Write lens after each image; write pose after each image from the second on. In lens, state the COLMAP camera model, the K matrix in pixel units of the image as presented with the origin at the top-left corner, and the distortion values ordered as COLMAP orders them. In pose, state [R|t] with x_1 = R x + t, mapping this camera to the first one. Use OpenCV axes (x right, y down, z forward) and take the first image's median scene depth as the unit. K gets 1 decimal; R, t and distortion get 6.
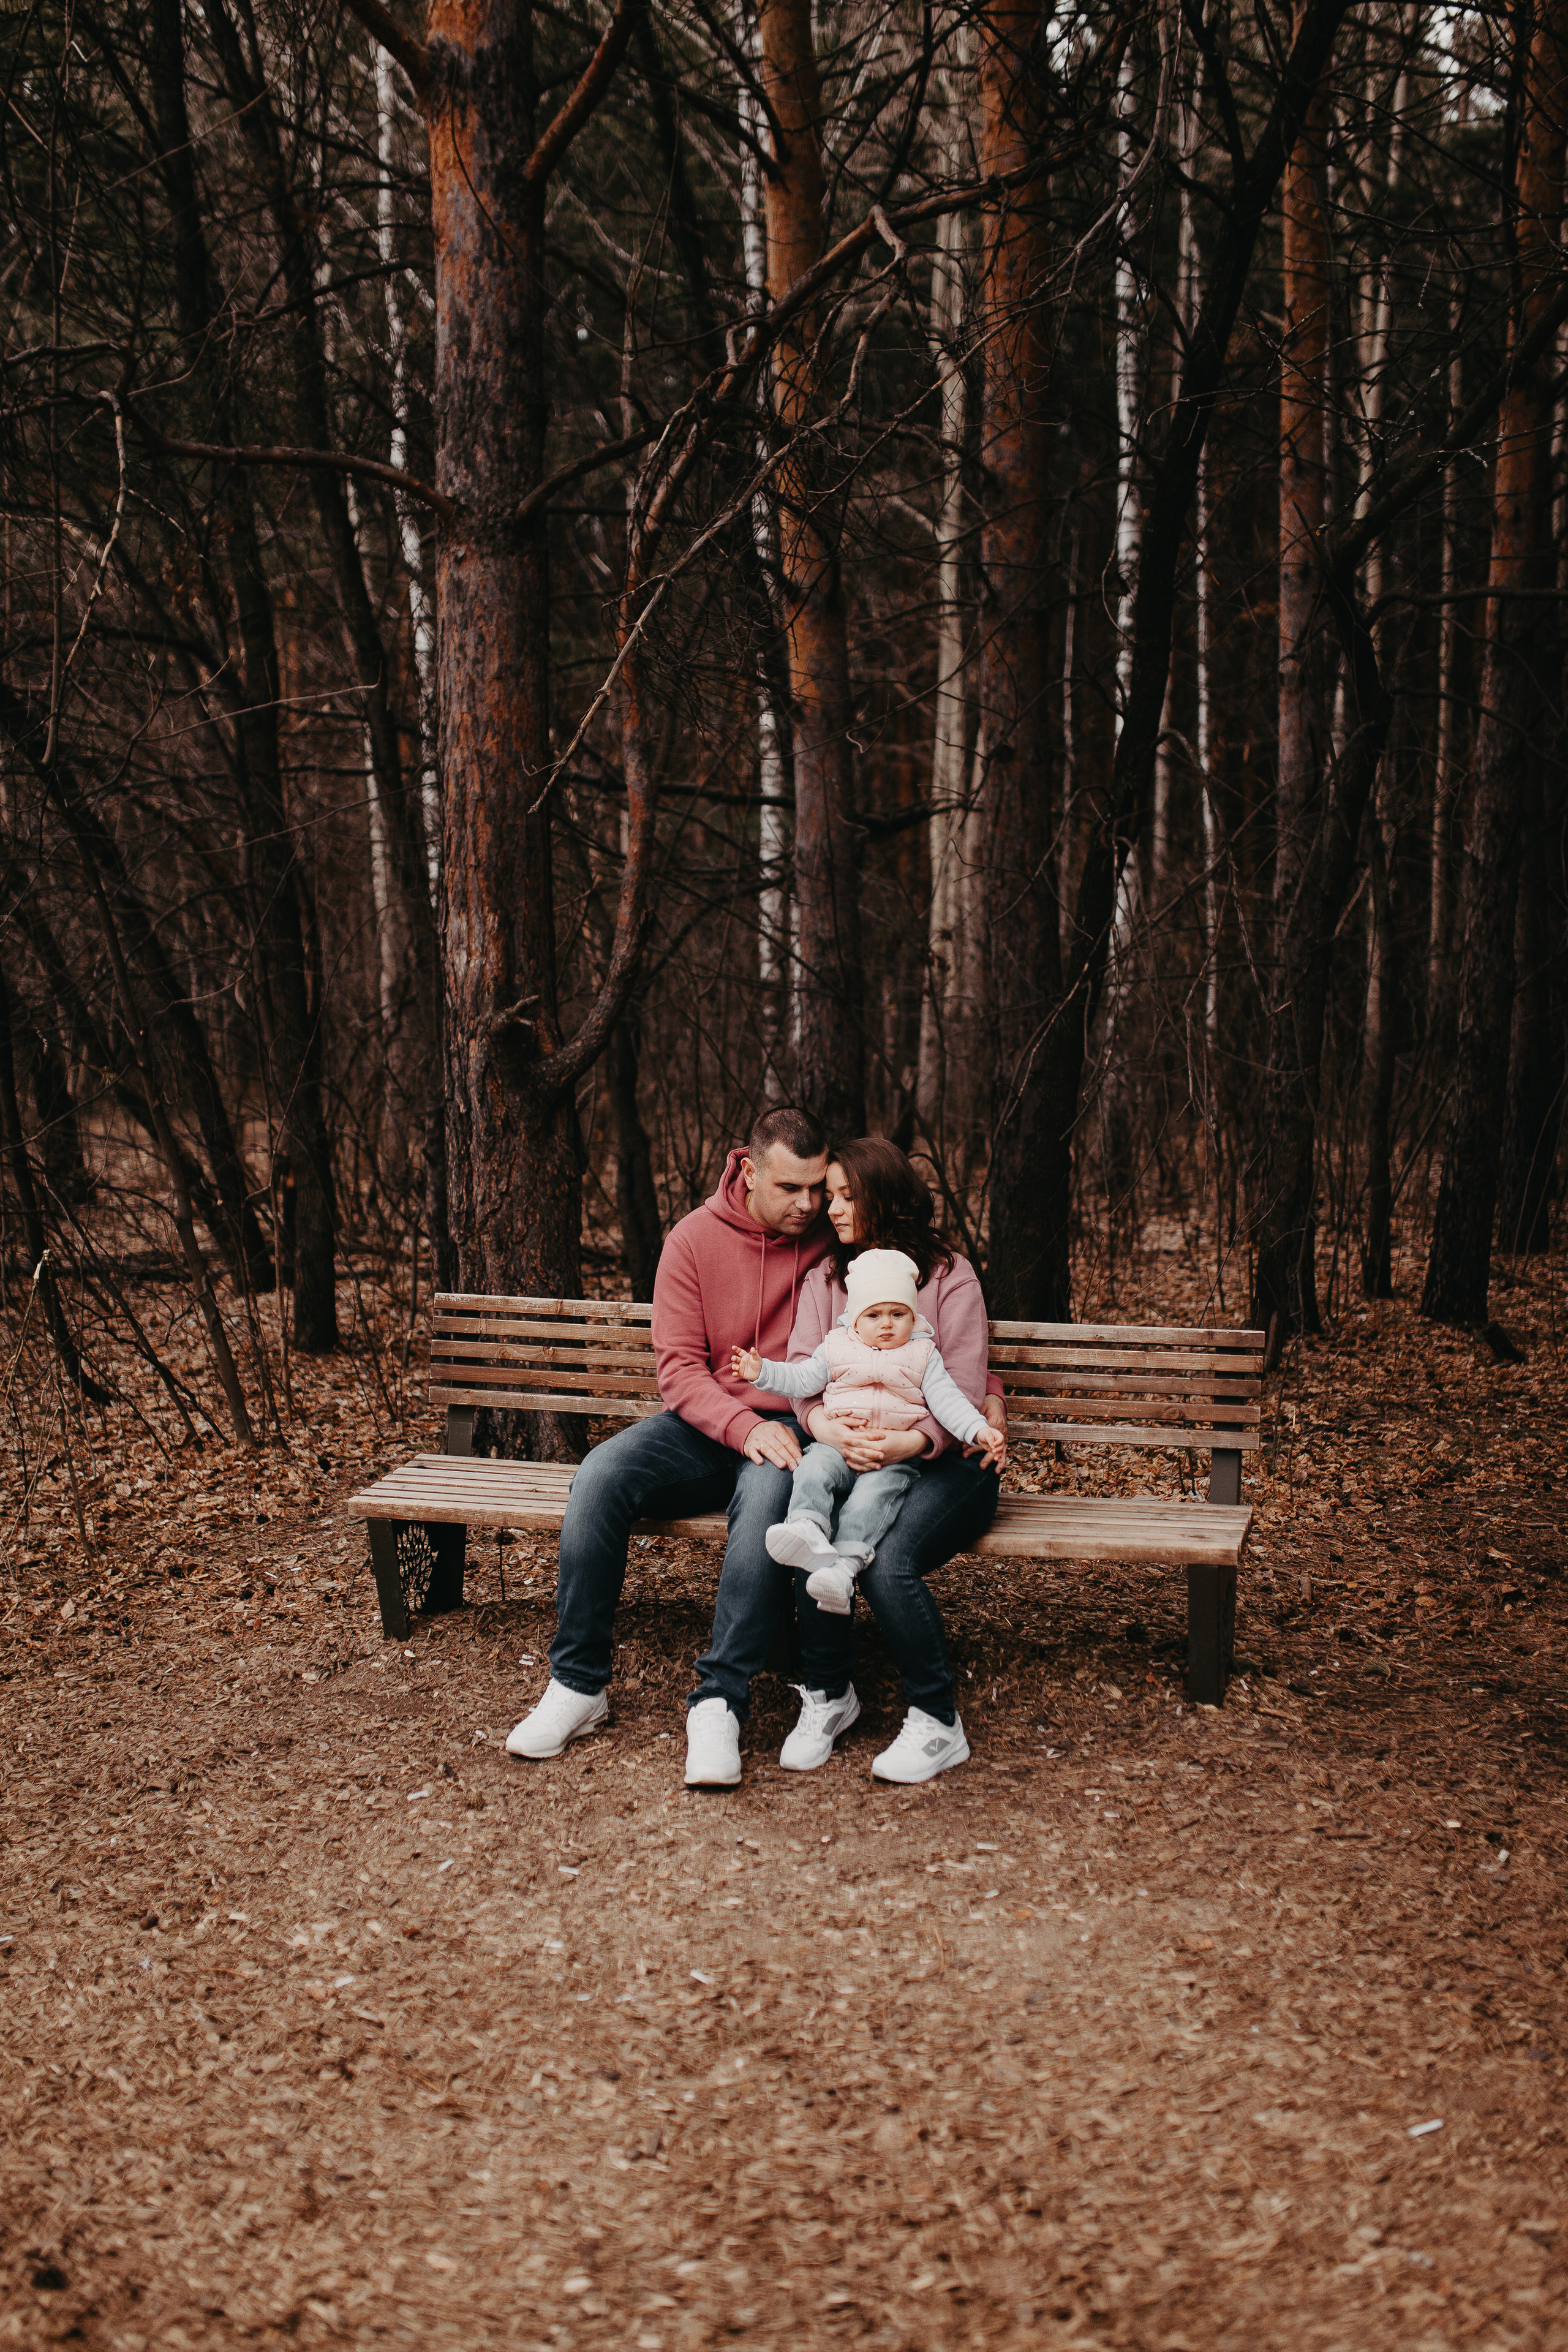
lens RADIAL K [[2230.3, 0, 784.0], [0, 2230.3, 1176.0], [0, 0, 1]] dist [0.009514, 0.004942]
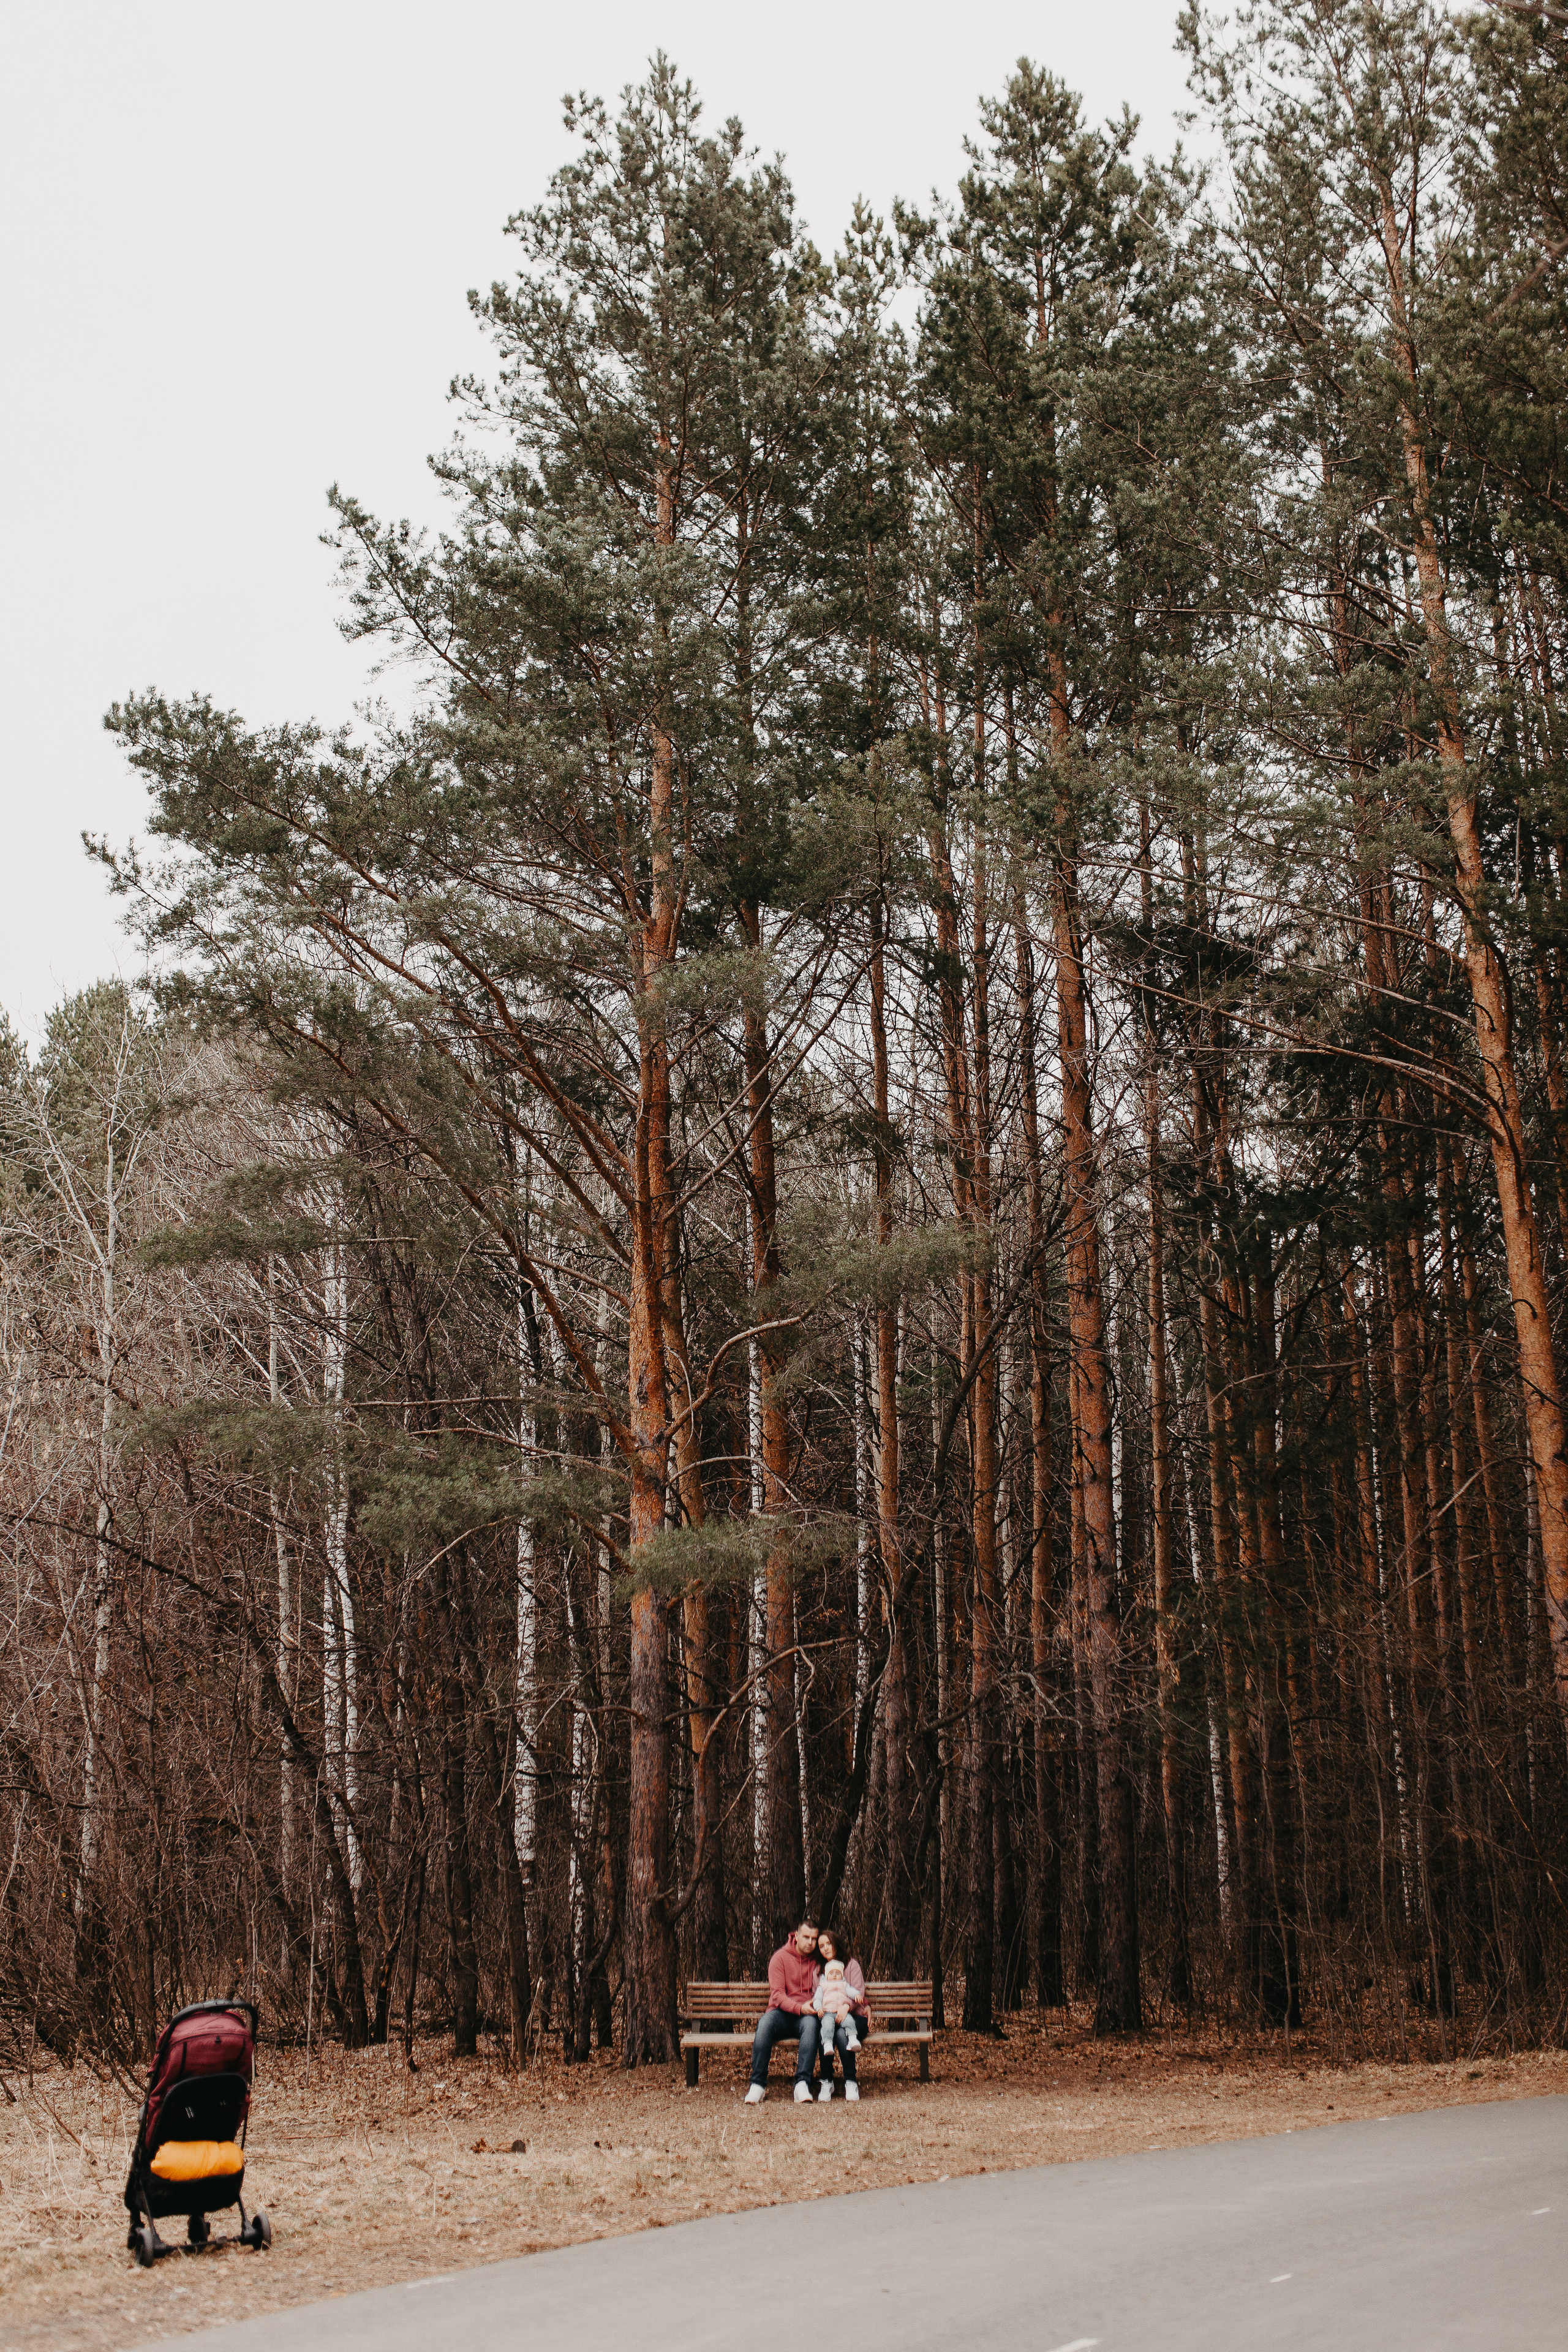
lens RADIAL K [[2230.3, 0, 784.0], [0, 2230.3, 1176.0], [0, 0, 1]] dist [0.009514, 0.004942]
pose [[0.976139, 0.050973, 0.211080, -0.915864], [0.028799, 0.933081, -0.358510, 0.148381], [-0.215229, 0.356035, 0.909349, -2.943869]]
